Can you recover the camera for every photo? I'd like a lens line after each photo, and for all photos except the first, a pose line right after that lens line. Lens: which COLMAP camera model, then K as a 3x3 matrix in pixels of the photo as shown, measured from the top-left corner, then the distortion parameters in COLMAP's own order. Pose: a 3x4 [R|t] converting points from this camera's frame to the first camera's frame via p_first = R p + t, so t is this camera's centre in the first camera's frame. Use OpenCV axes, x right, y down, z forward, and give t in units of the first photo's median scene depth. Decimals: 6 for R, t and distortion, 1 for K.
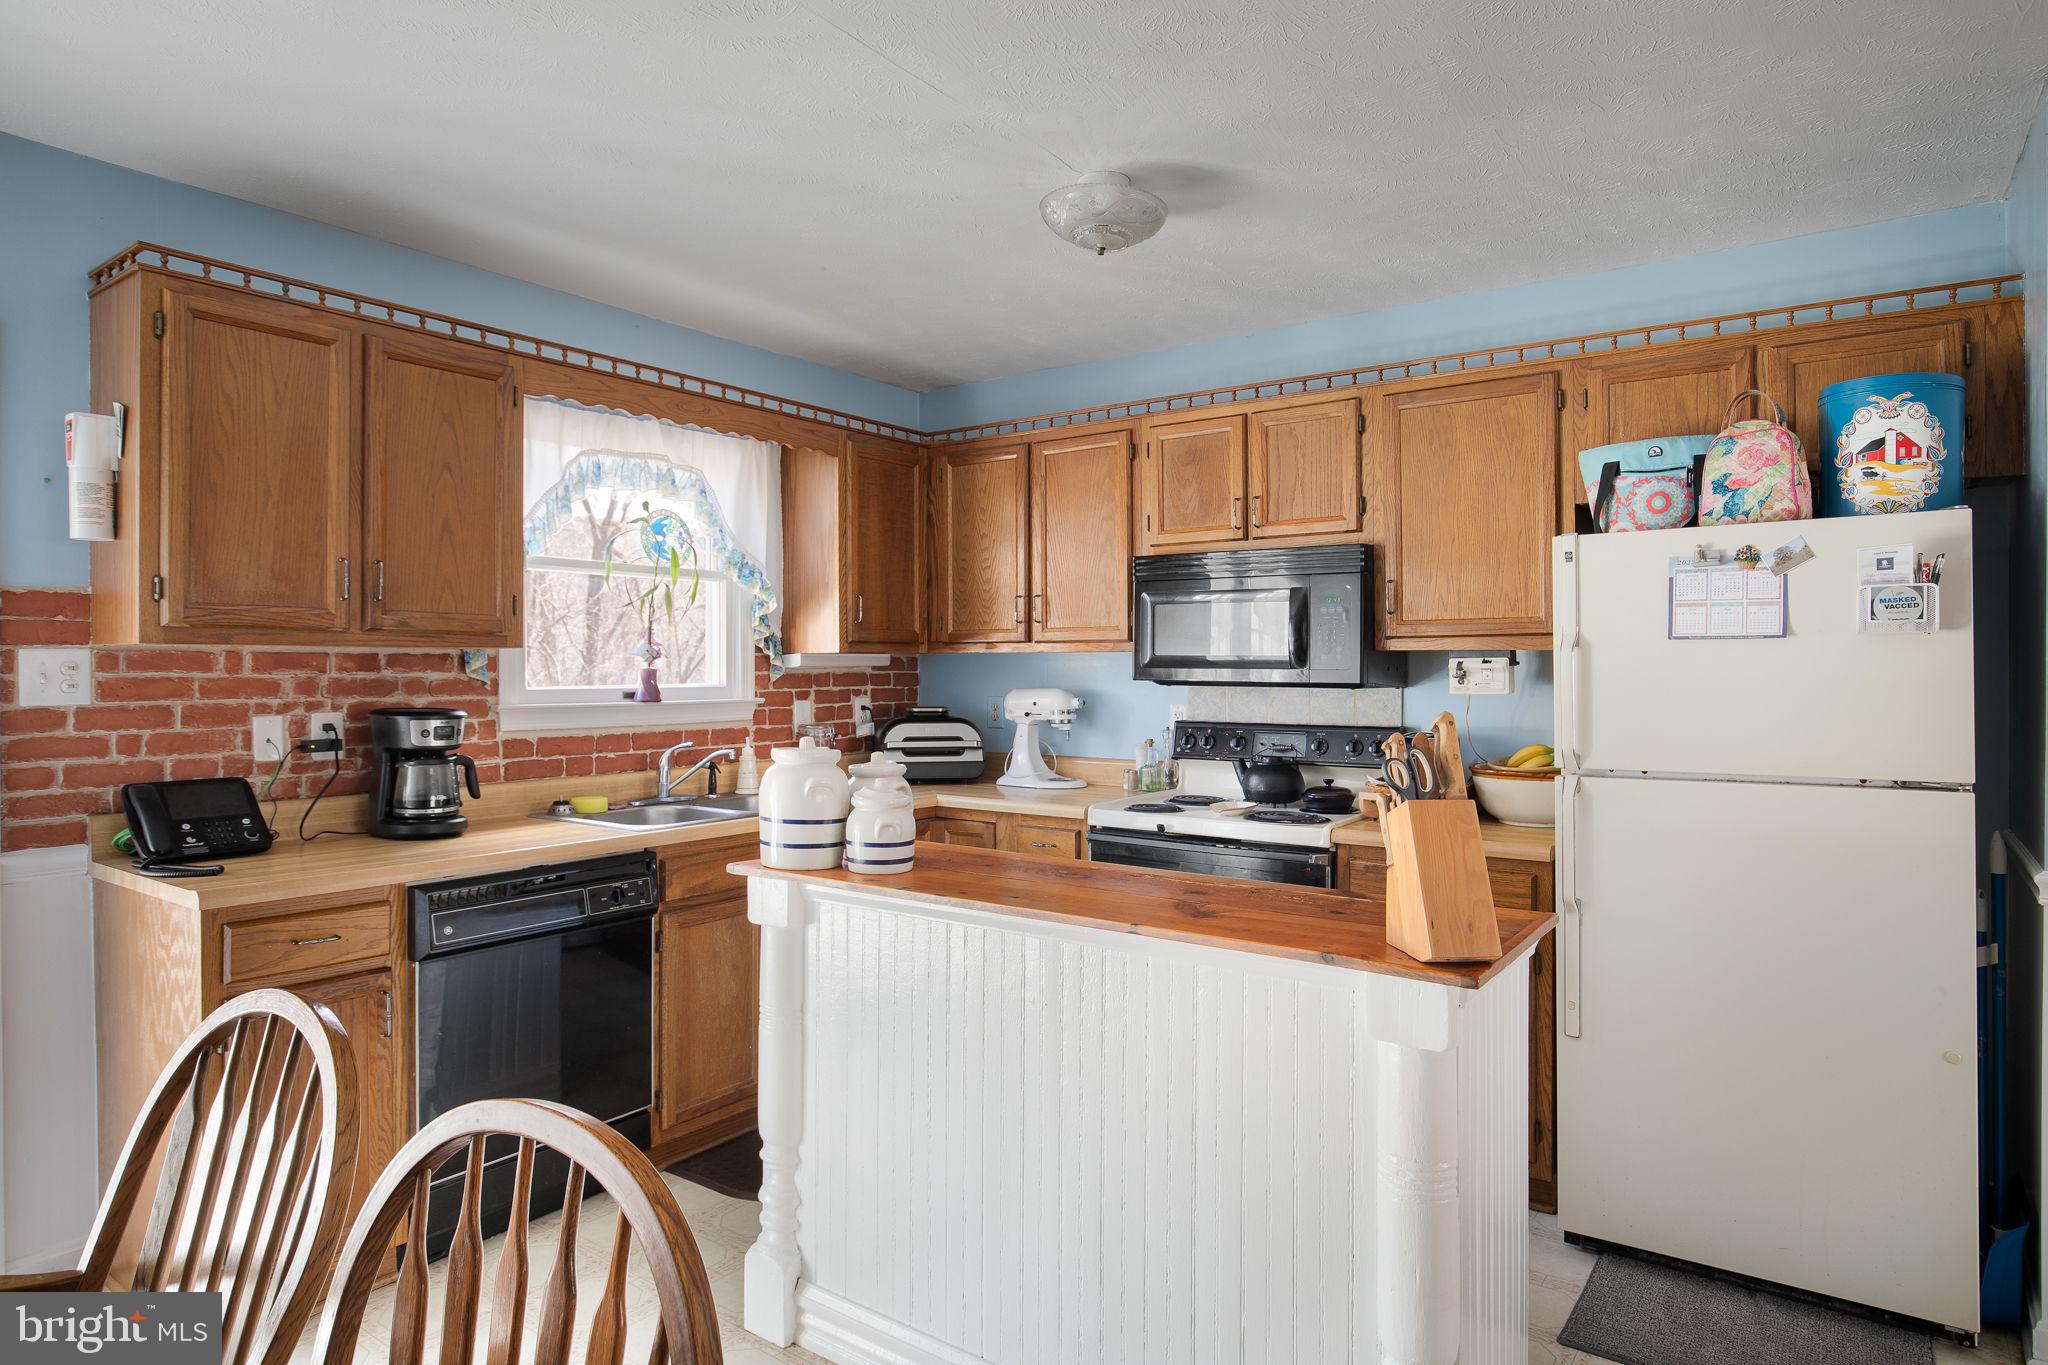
lens RADIAL K [[1174.3, 0, 1013.1], [0, 1174.3, 654.2], [0, 0, 1]] dist [-0.003151, 0.000007]
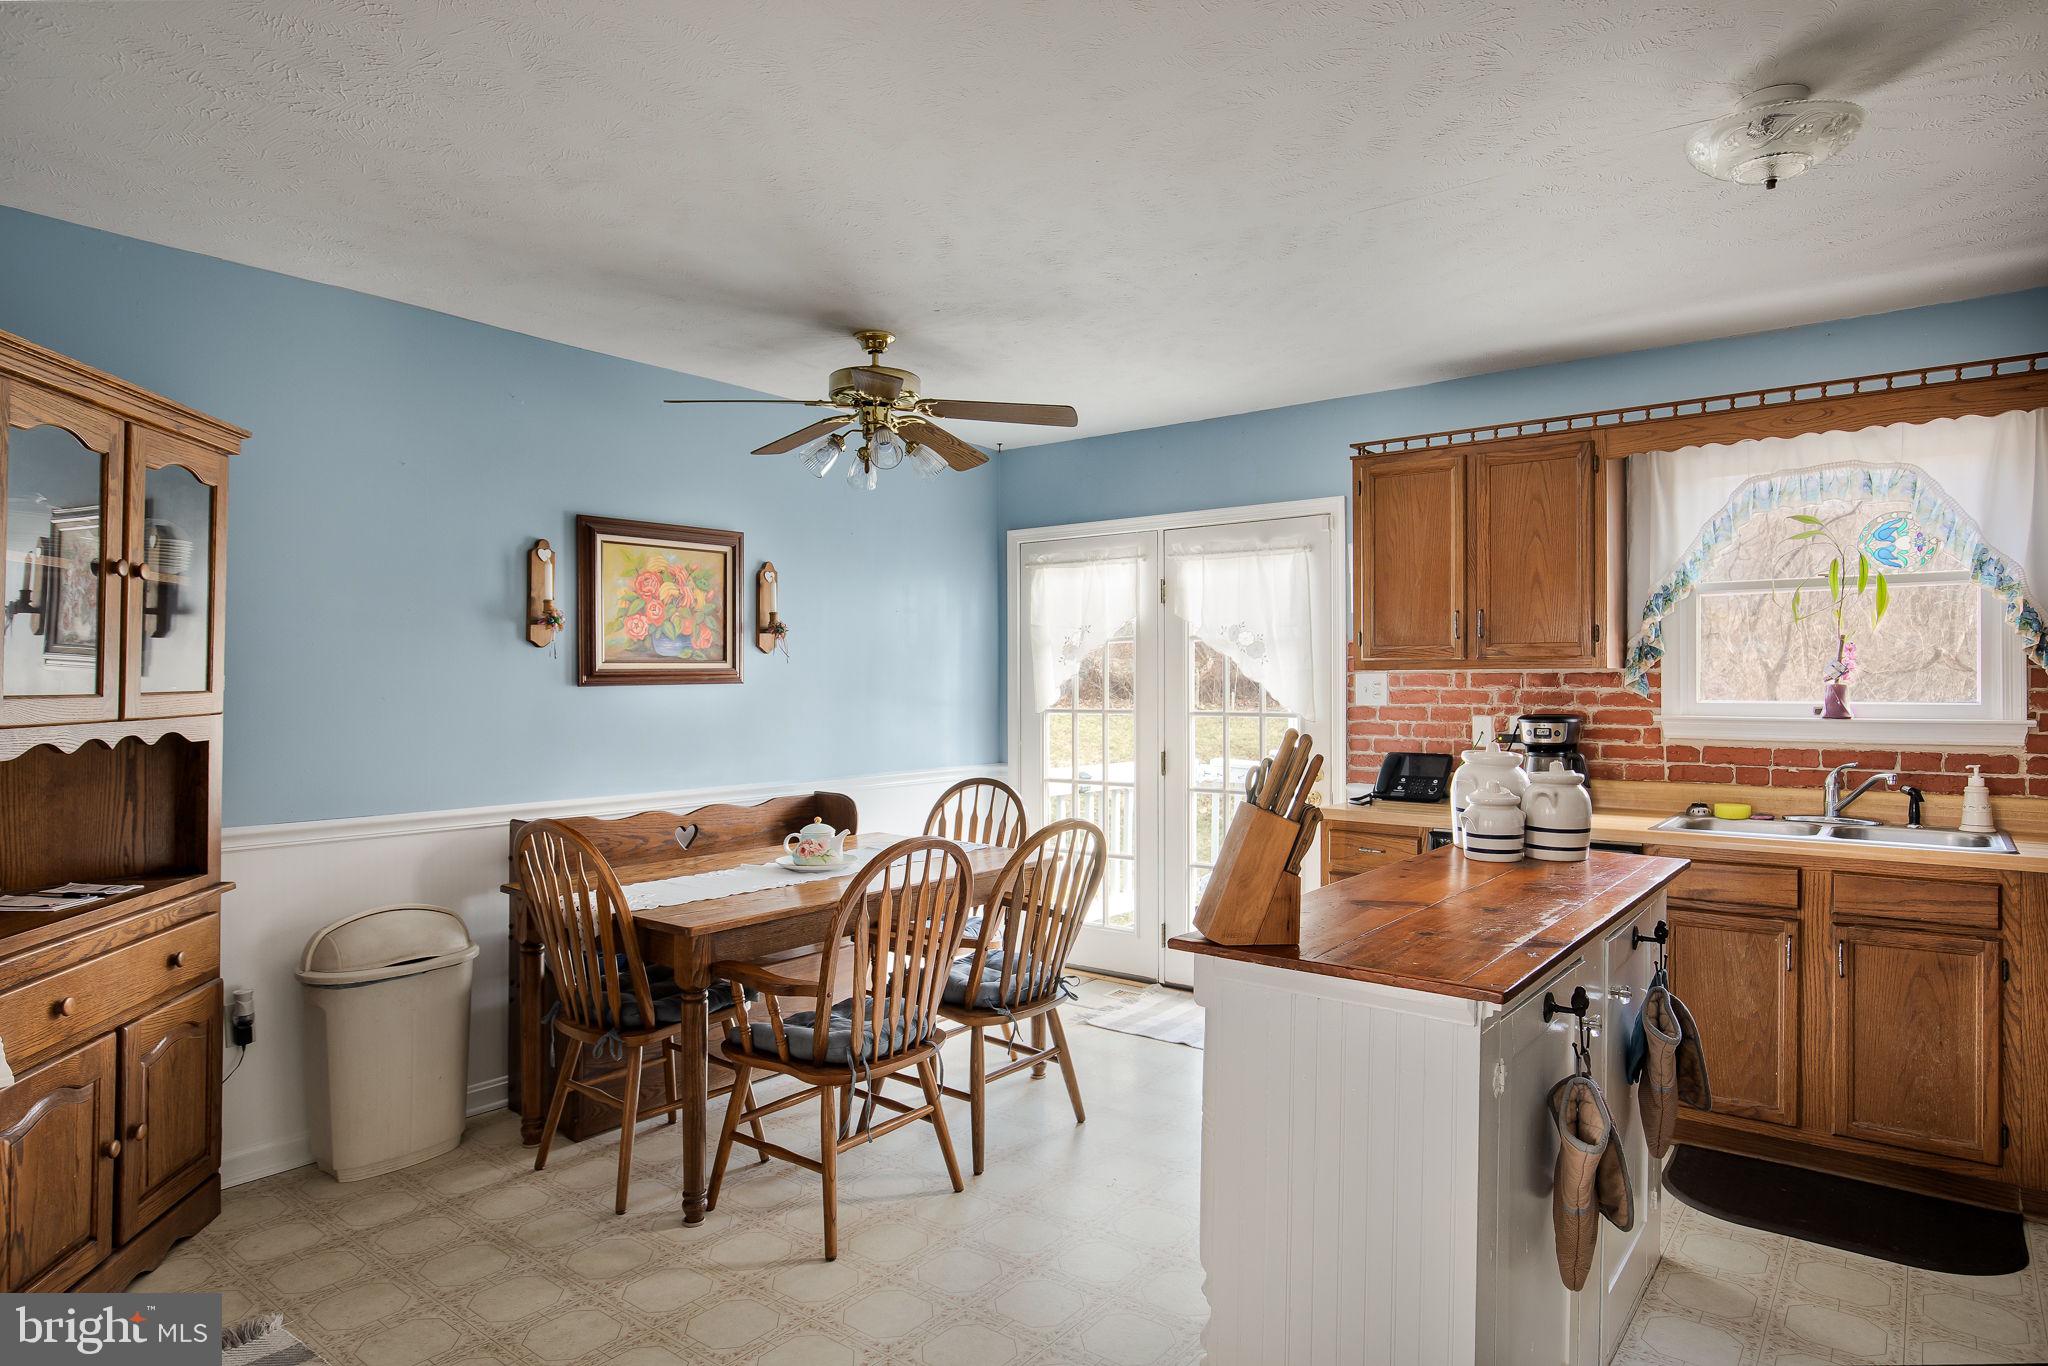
lens RADIAL K [[1174.3, 0, 1021.4], [0, 1174.3, 676.4], [0, 0, 1]] dist [-0.003151, 0.000007]
pose [[-0.039206, -0.001317, -0.999230, 0.716091], [0.016861, 0.999856, -0.001979, -0.004071], [0.999089, -0.016926, -0.039178, 0.382808]]
